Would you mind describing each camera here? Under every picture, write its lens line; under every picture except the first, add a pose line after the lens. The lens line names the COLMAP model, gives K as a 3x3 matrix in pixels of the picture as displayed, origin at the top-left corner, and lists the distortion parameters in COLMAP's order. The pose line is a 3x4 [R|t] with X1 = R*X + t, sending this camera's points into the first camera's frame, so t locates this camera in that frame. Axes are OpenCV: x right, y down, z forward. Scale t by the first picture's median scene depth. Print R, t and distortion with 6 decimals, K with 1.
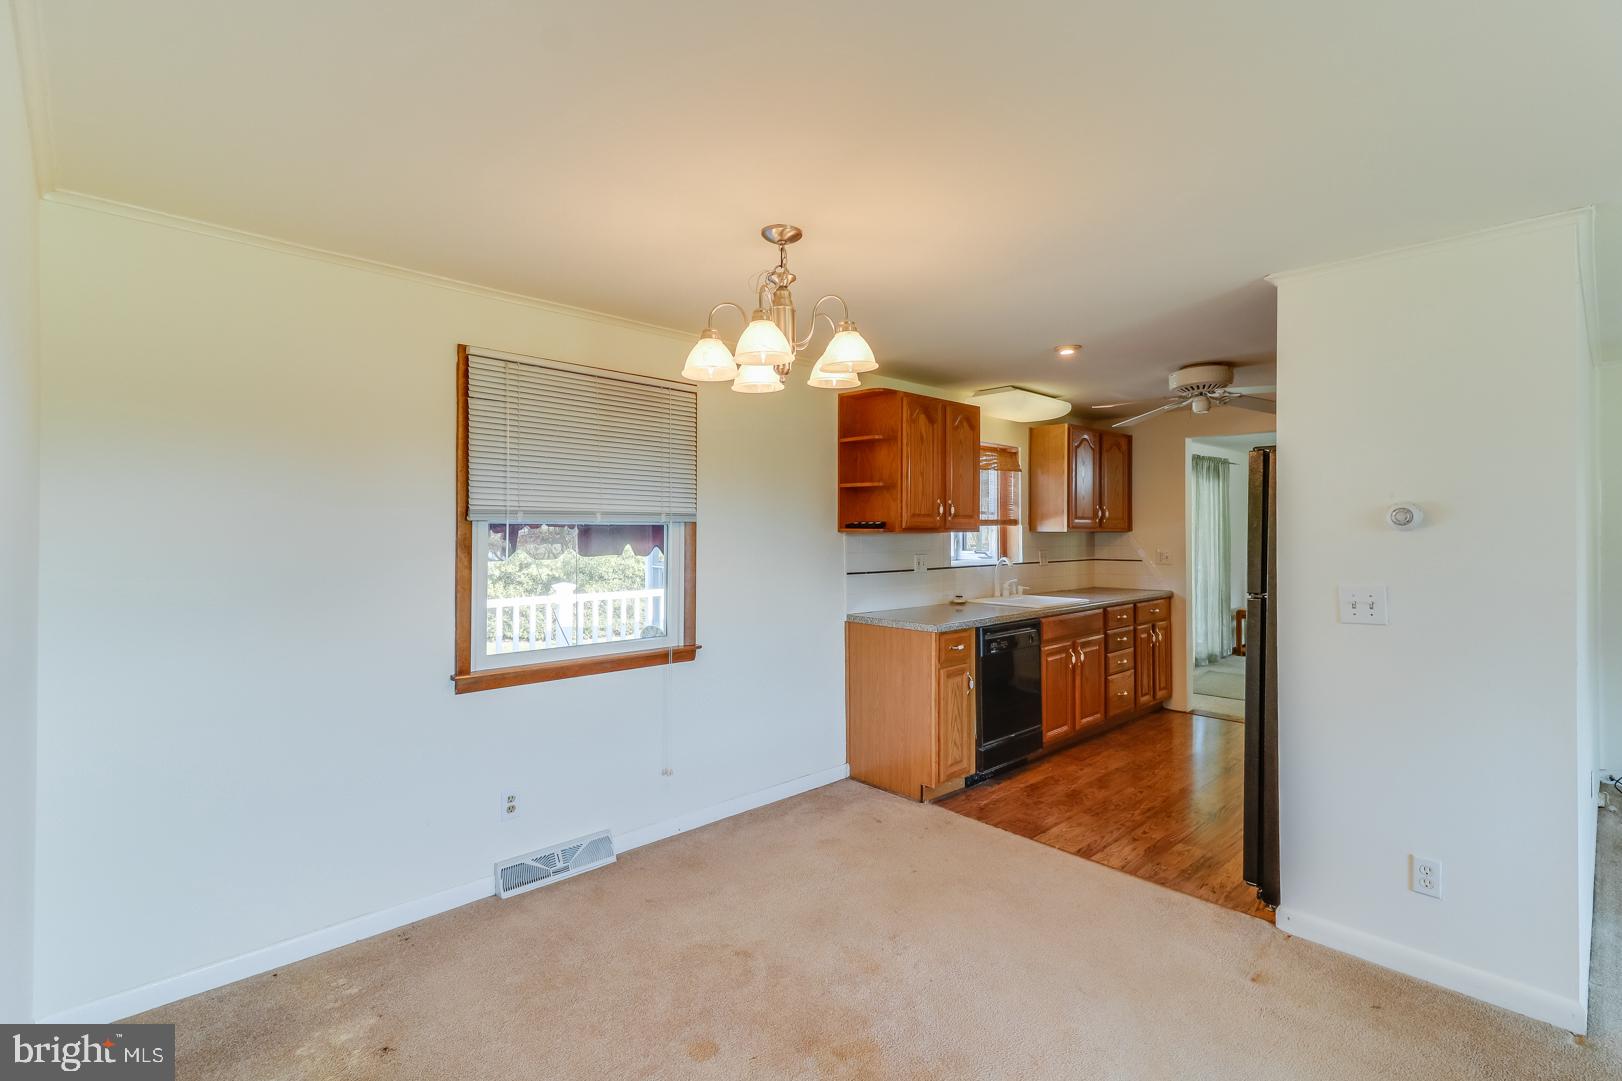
lens RADIAL K [[744.8, 0, 836.4], [0, 744.8, 533.0], [0, 0, 1]] dist [0.029876, -0.015231]
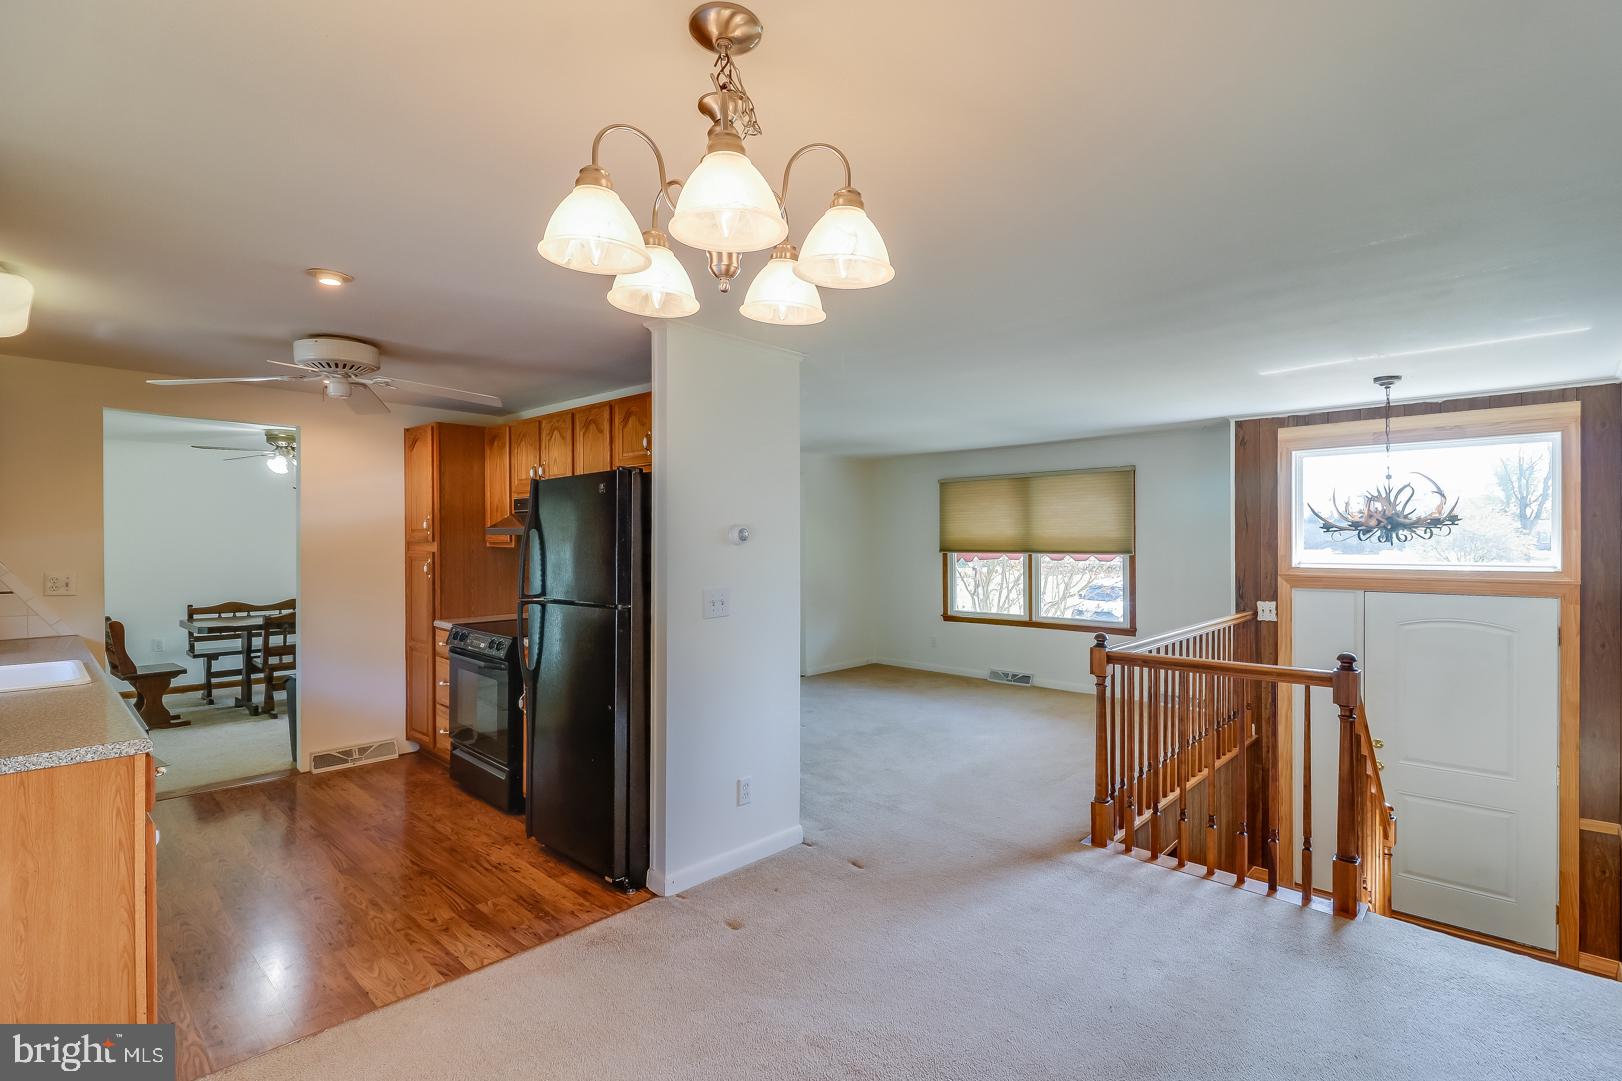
lens RADIAL K [[742.9, 0, 837.6], [0, 742.9, 545.8], [0, 0, 1]] dist [0.023180, -0.015677]
pose [[-0.054211, -0.005165, 0.998516, -0.285064], [0.001174, 0.999986, 0.005236, -0.004380], [-0.998529, 0.001456, -0.054204, 0.419479]]
